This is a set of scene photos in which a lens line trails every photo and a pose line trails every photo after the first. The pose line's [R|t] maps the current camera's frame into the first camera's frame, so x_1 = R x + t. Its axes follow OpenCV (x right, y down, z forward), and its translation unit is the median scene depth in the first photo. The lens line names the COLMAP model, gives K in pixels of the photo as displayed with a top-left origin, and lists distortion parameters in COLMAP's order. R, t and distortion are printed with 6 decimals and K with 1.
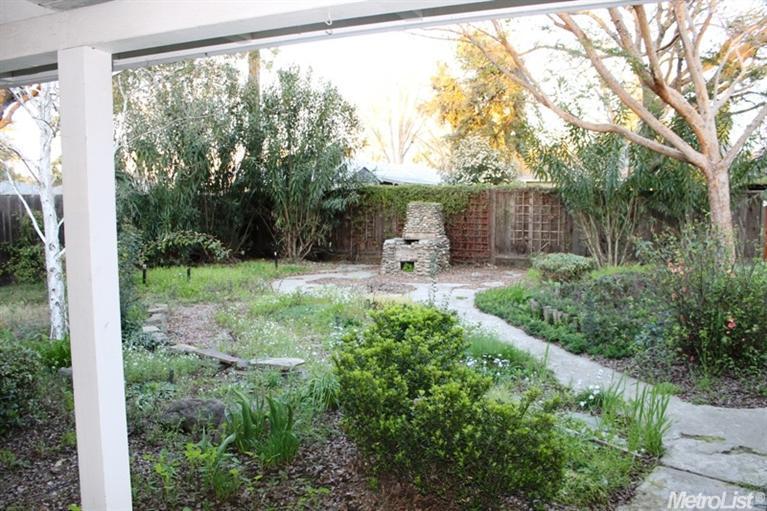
lens RADIAL K [[652.1, 0, 378.7], [0, 652.1, 253.9], [0, 0, 1]] dist [-0.172369, 0.168578]
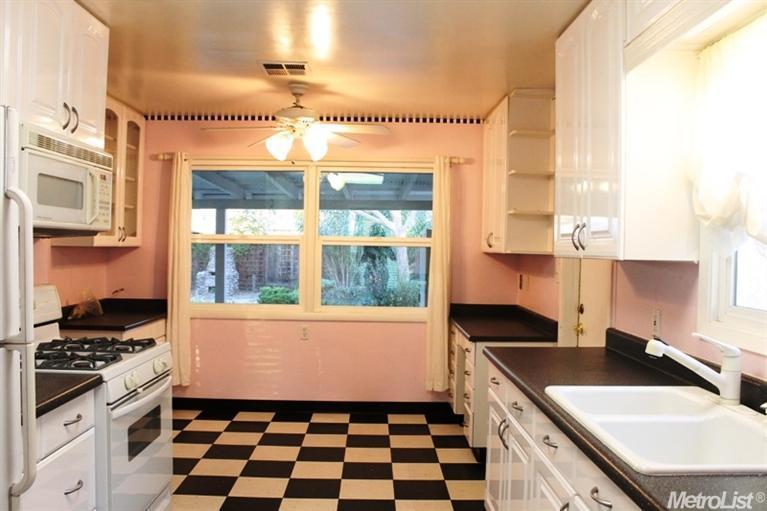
lens RADIAL K [[652.1, 0, 378.7], [0, 652.1, 253.9], [0, 0, 1]] dist [-0.172369, 0.168578]
pose [[0.919446, 0.011167, 0.393057, -0.193617], [0.015587, 0.997776, -0.064809, 0.039150], [-0.392907, 0.065715, 0.917227, -0.518706]]
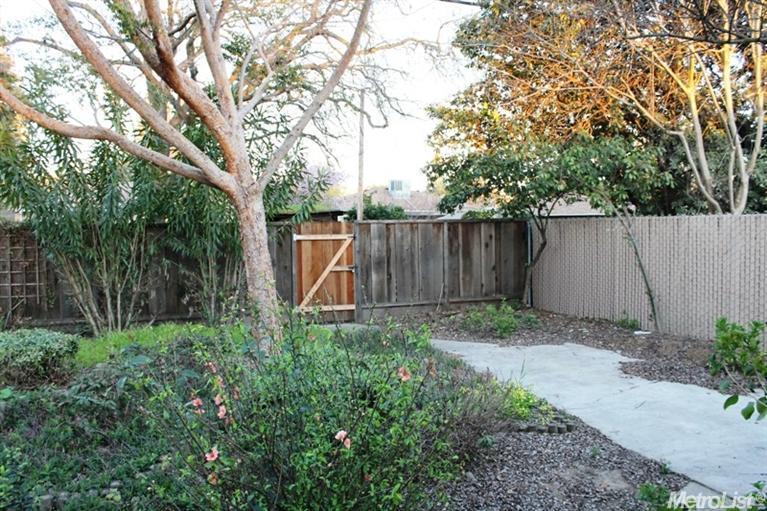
lens RADIAL K [[652.1, 0, 378.7], [0, 652.1, 253.9], [0, 0, 1]] dist [-0.172369, 0.168578]
pose [[0.752098, -0.033998, 0.658174, 0.120899], [0.063587, 0.997753, -0.021122, -0.031832], [-0.655977, 0.057737, 0.752570, 0.261717]]
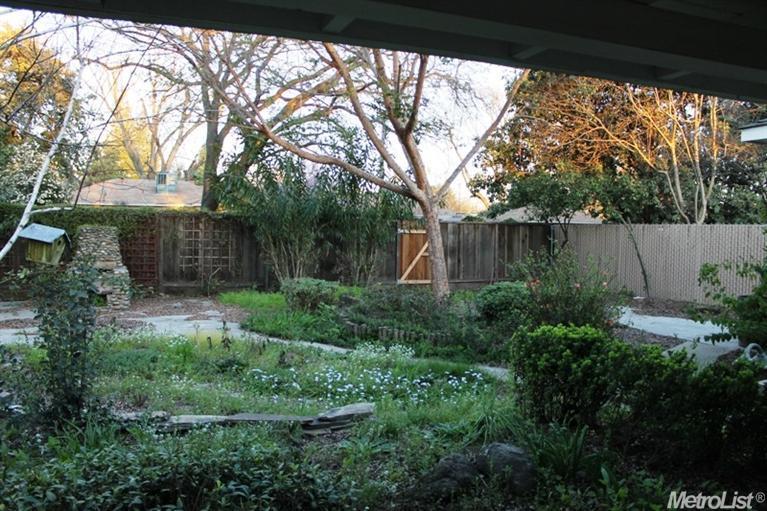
lens RADIAL K [[652.1, 0, 378.7], [0, 652.1, 253.9], [0, 0, 1]] dist [-0.172369, 0.168578]
pose [[0.698996, -0.010139, 0.715053, -0.305066], [0.036881, 0.999080, -0.021887, -0.010300], [-0.714174, 0.041671, 0.698727, 0.151316]]
